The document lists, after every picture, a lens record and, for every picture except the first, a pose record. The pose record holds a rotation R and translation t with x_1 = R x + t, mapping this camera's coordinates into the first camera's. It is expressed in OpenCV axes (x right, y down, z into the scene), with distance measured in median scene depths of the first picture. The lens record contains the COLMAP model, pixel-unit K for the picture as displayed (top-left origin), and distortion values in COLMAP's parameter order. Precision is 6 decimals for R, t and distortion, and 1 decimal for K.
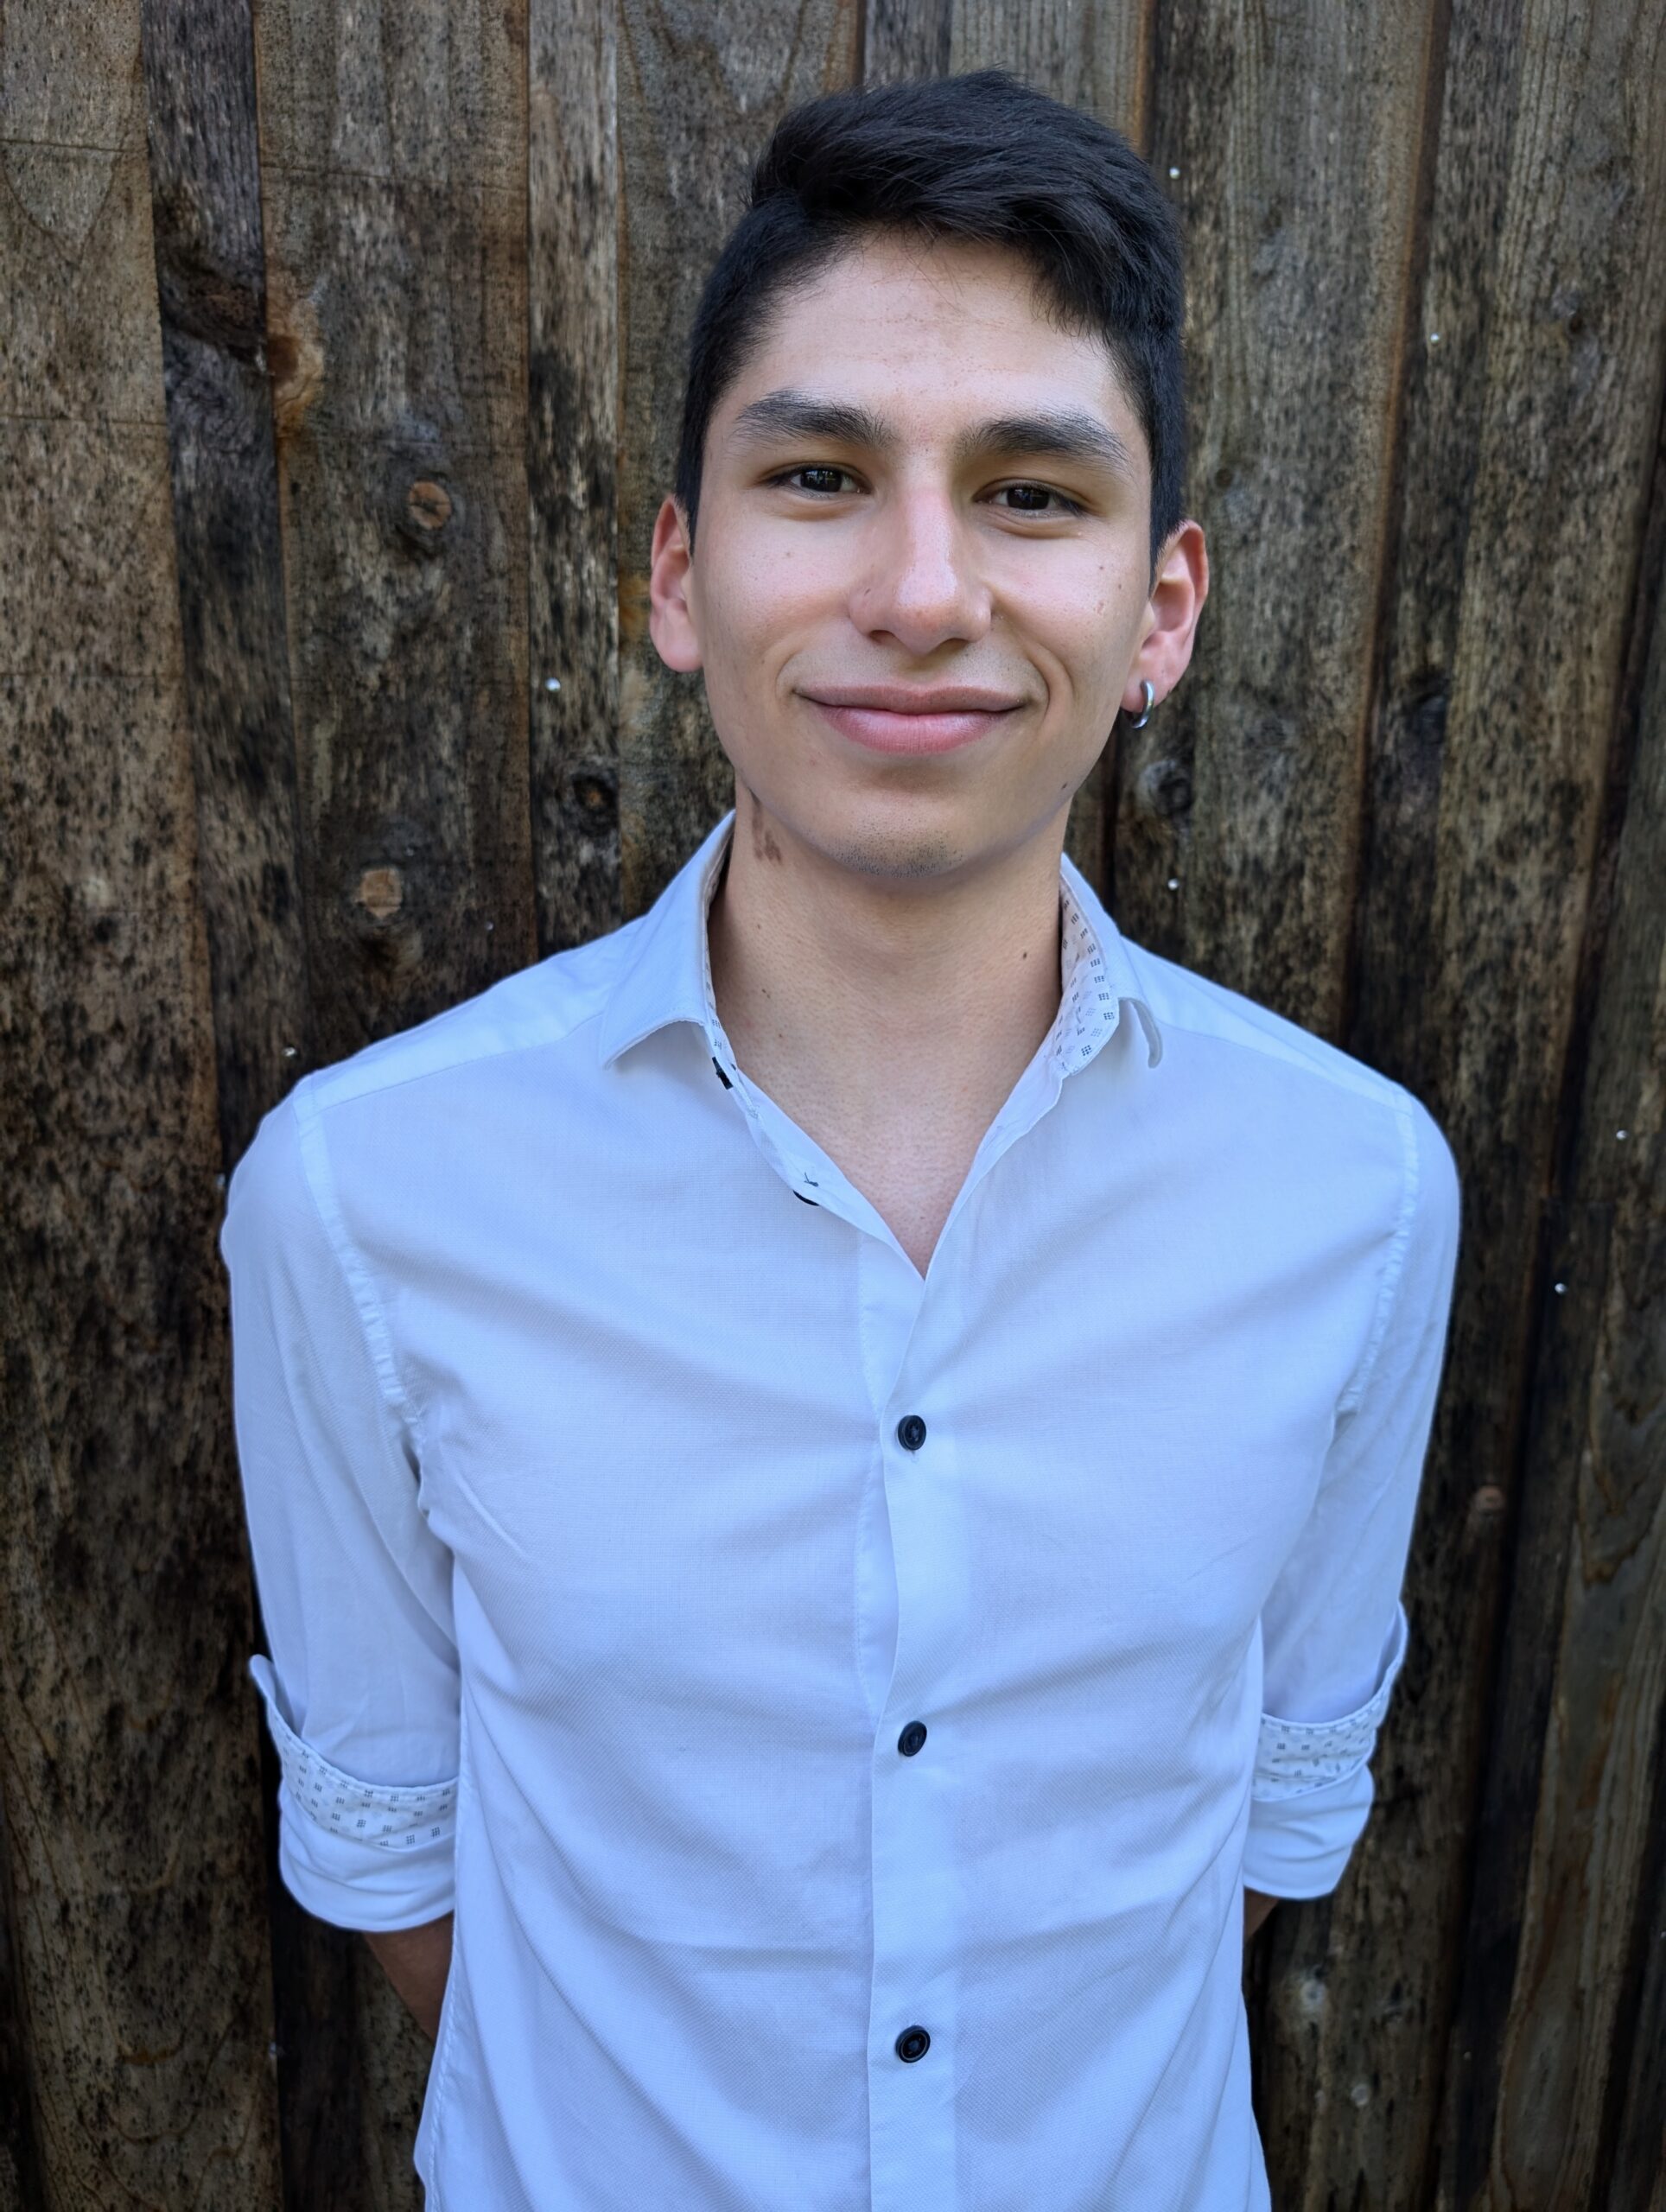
lens RADIAL K [[1596.1, 0, 838.9], [0, 1596.1, 1100.6], [0, 0, 1]] dist [-0.016755, 0.007590]
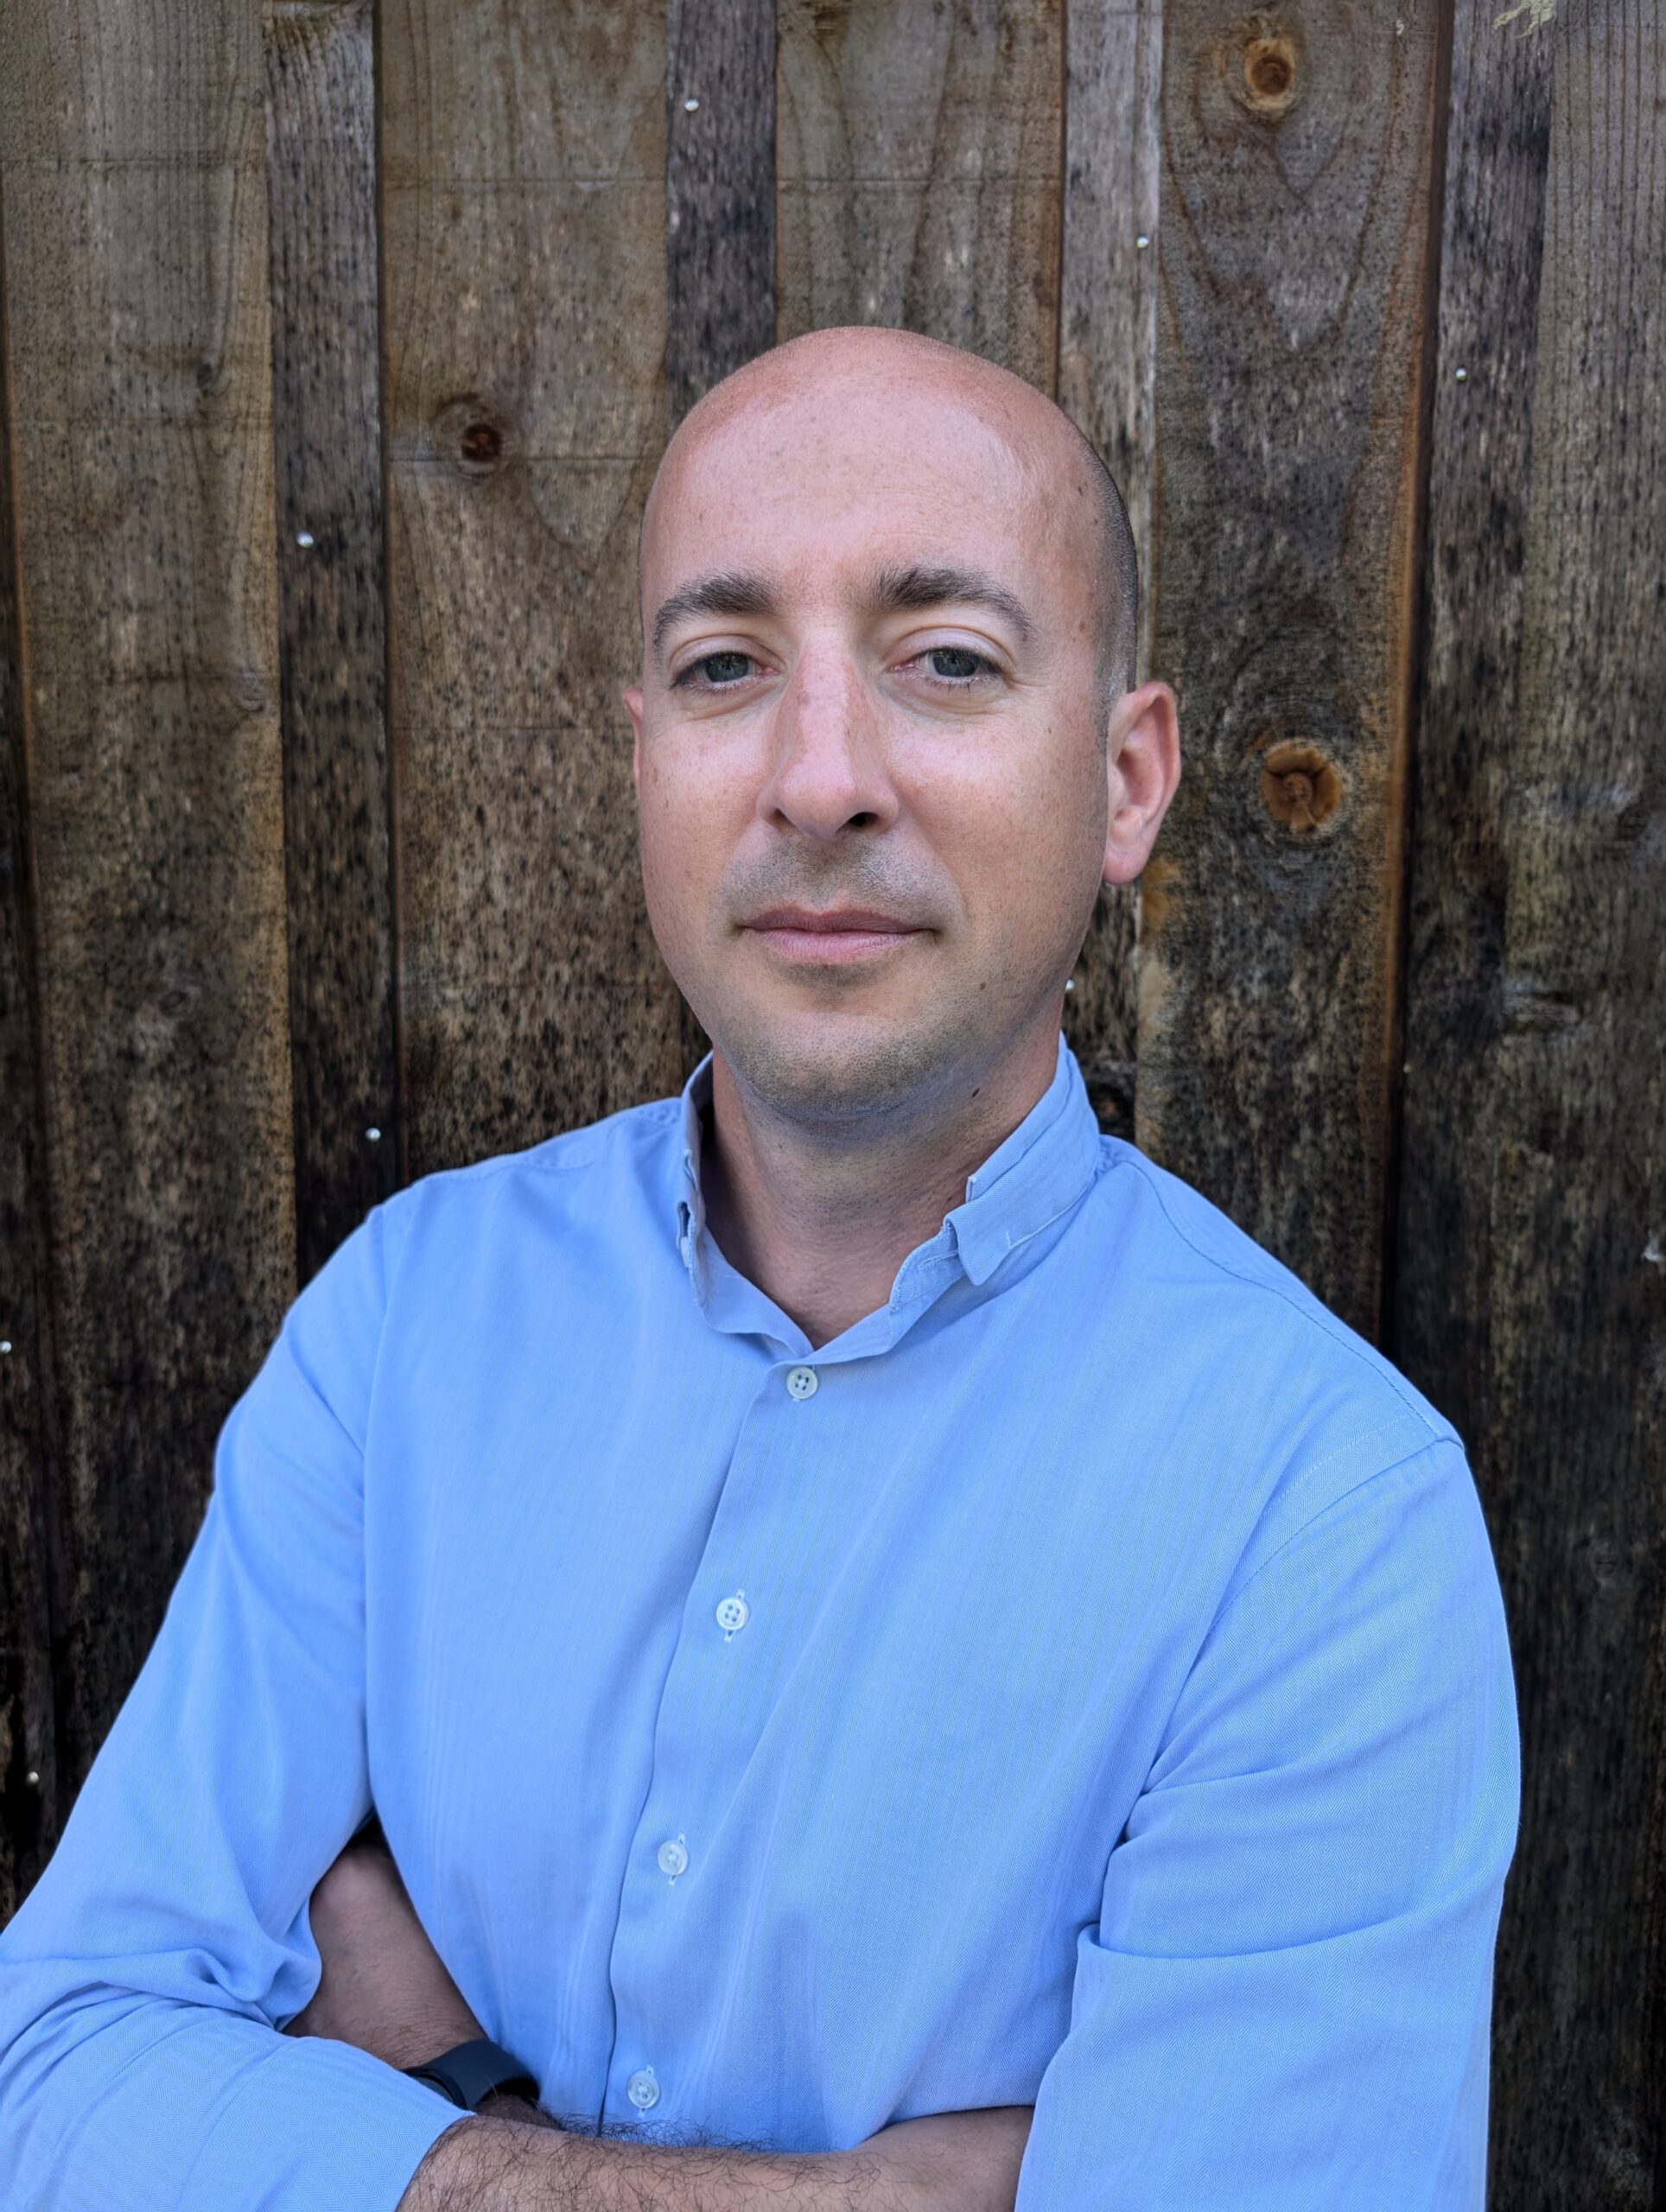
lens RADIAL K [[1596.1, 0, 832.9], [0, 1596.1, 1107.2], [0, 0, 1]] dist [-0.016755, 0.007590]
pose [[0.968165, 0.006304, -0.250233, -0.084292], [-0.033508, 0.993949, -0.104604, -0.096880], [0.248060, 0.109658, 0.962518, 0.123432]]
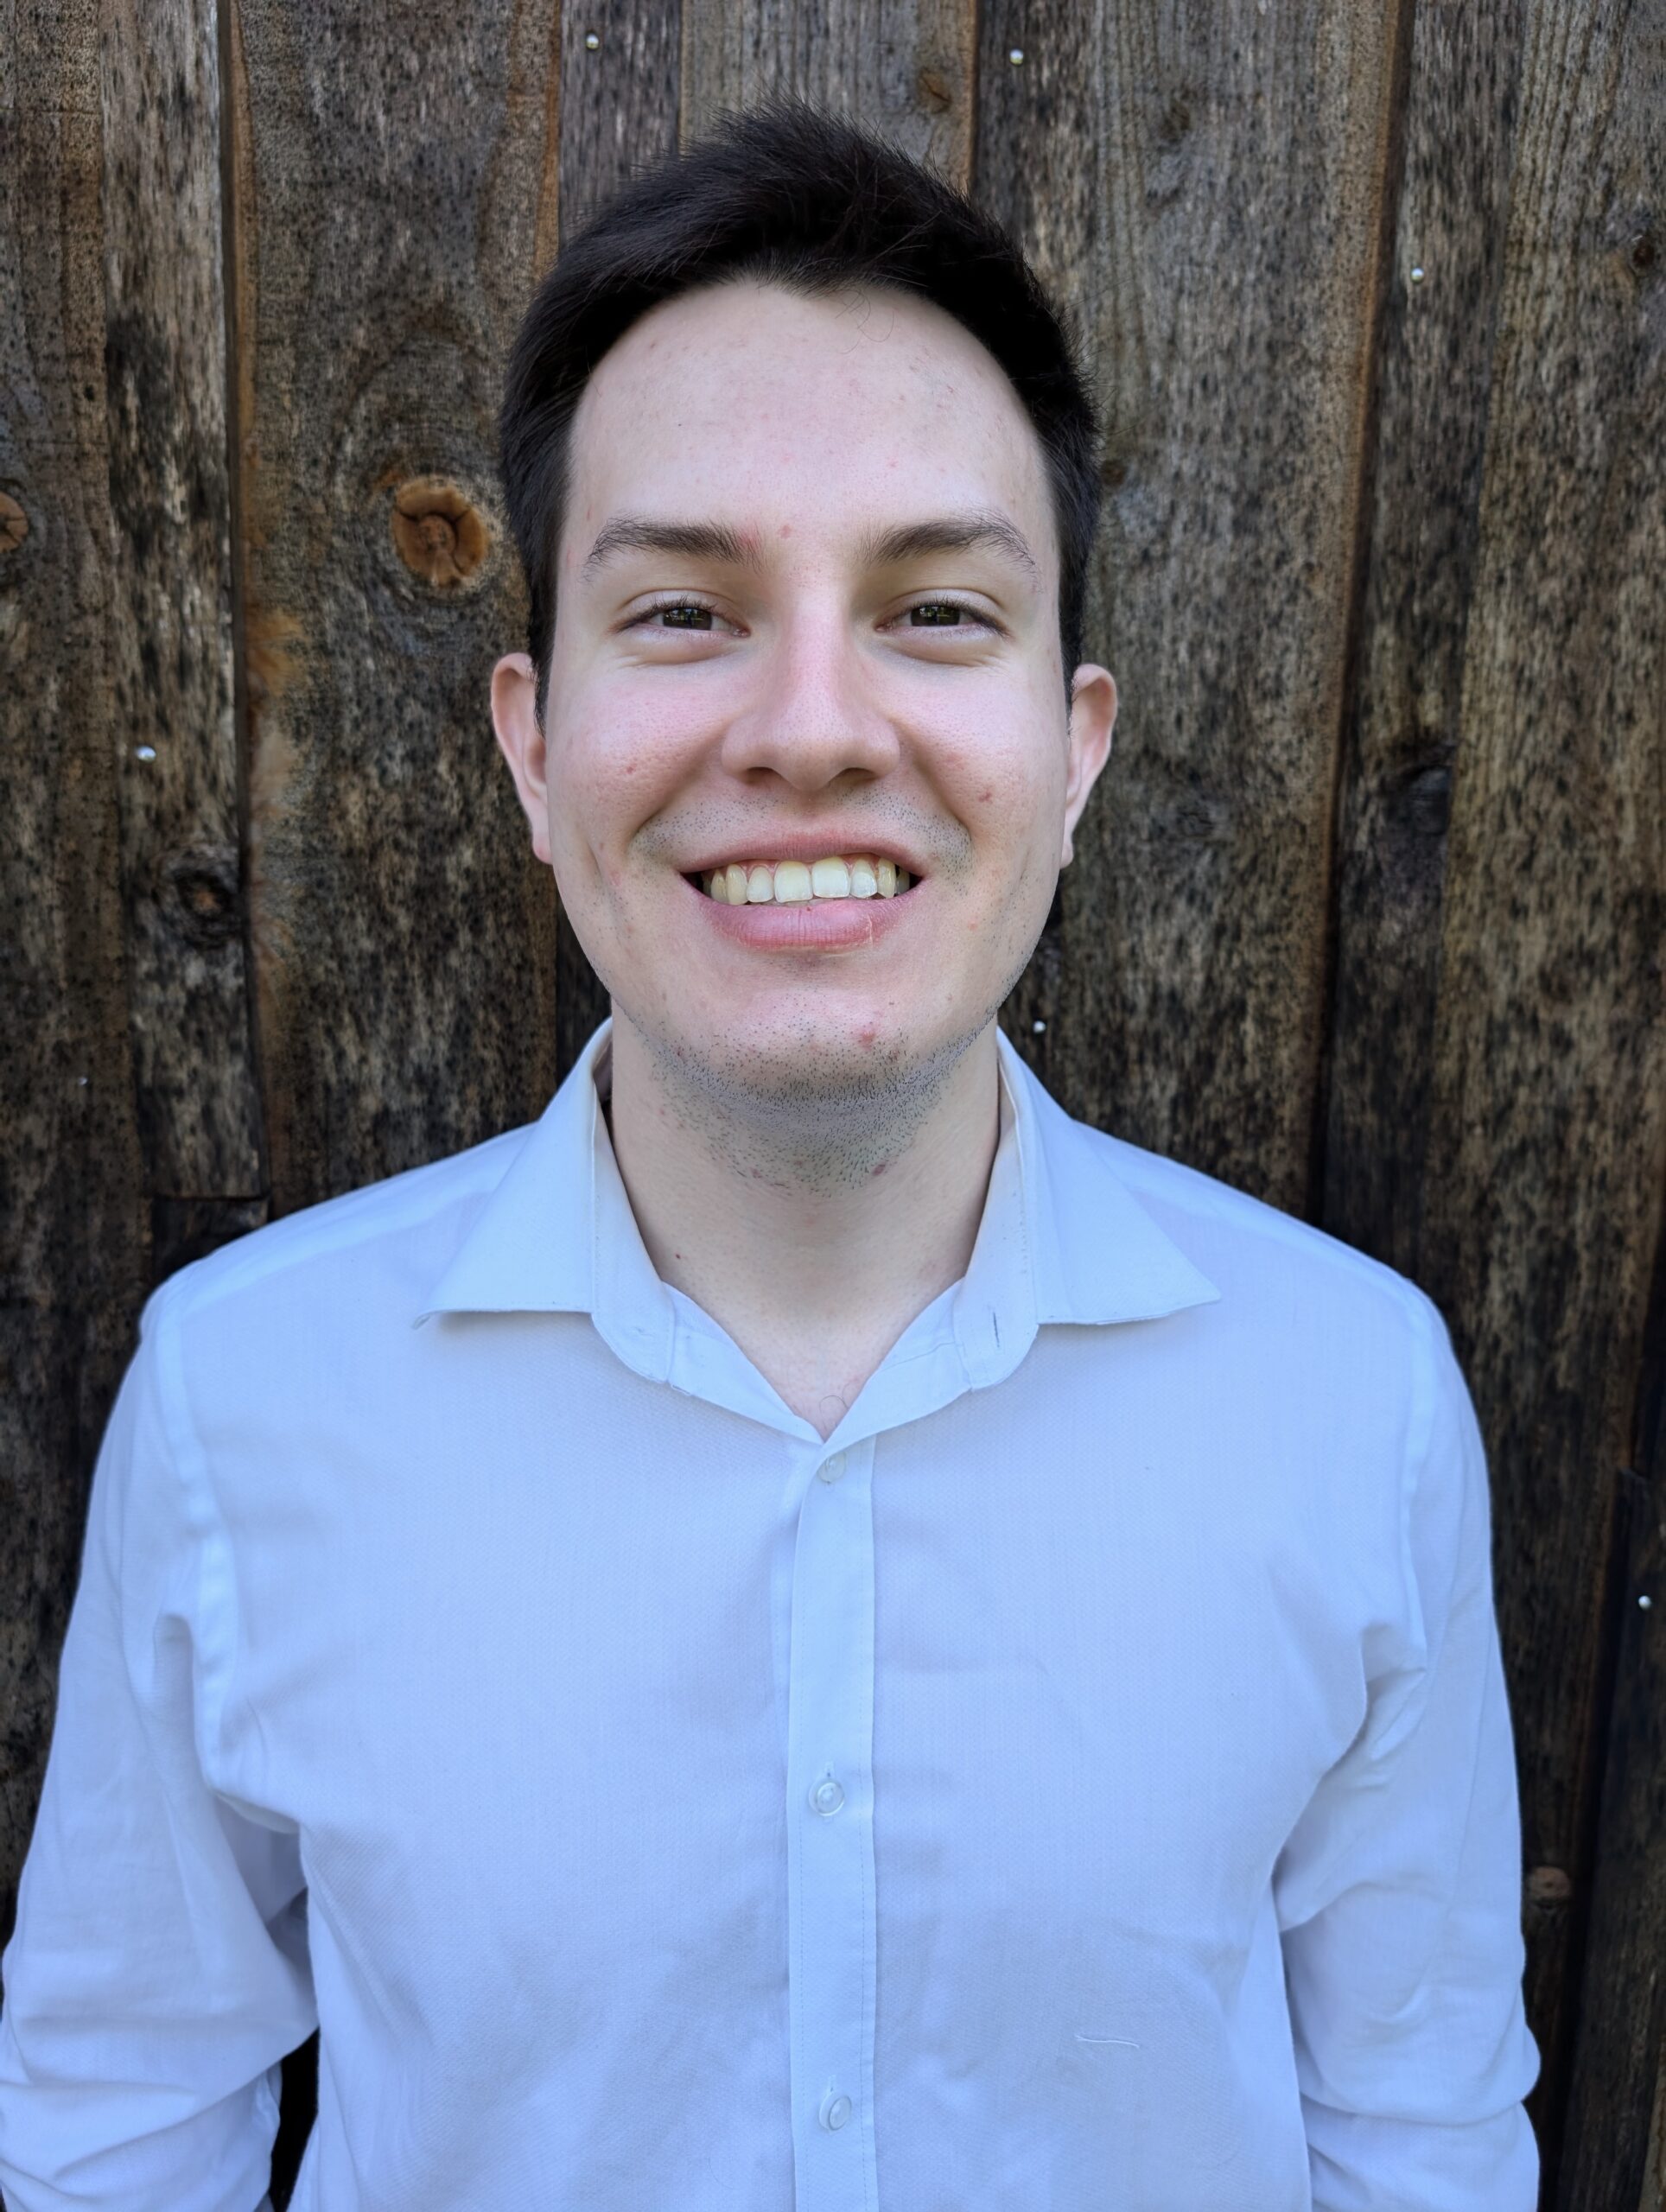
lens RADIAL K [[1596.1, 0, 860.3], [0, 1596.1, 1079.3], [0, 0, 1]] dist [-0.016755, 0.007590]
pose [[0.988171, 0.031140, -0.150162, 0.276802], [-0.040427, 0.997427, -0.059197, -0.075833], [0.147933, 0.064568, 0.986887, 0.318816]]
